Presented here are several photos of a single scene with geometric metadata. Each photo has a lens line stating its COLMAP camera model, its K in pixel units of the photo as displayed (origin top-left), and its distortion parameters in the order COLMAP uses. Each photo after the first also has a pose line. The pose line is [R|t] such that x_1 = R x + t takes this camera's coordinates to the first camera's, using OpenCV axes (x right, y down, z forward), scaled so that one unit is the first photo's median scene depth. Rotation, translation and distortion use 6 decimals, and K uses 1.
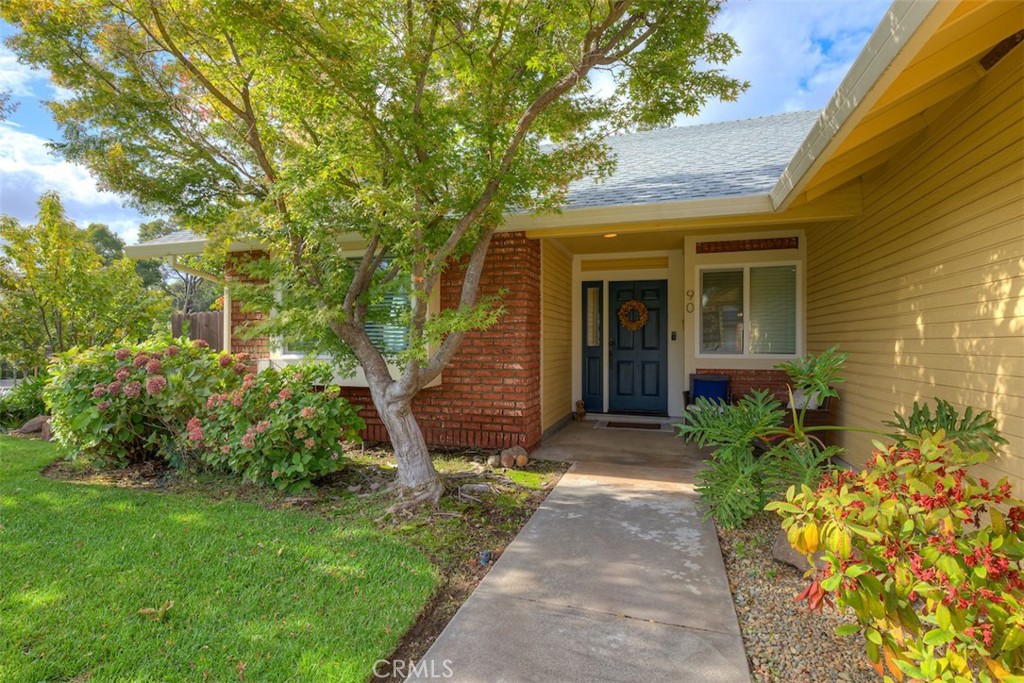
lens RADIAL K [[490.2, 0, 511.2], [0, 490.2, 330.2], [0, 0, 1]] dist [0.002726, 0.000250]
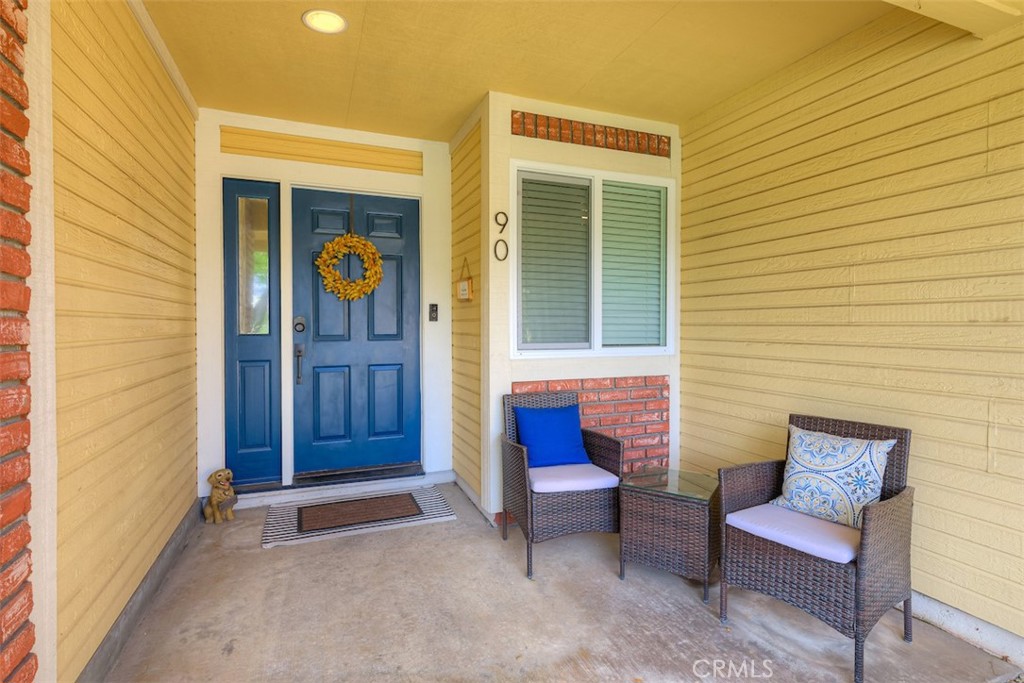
lens RADIAL K [[490.2, 0, 511.2], [0, 490.2, 330.2], [0, 0, 1]] dist [0.002726, 0.000250]
pose [[0.765724, -0.013031, 0.643037, 0.066099], [-0.014820, 0.999172, 0.037896, 0.009557], [-0.642998, -0.038548, 0.764897, 0.550262]]
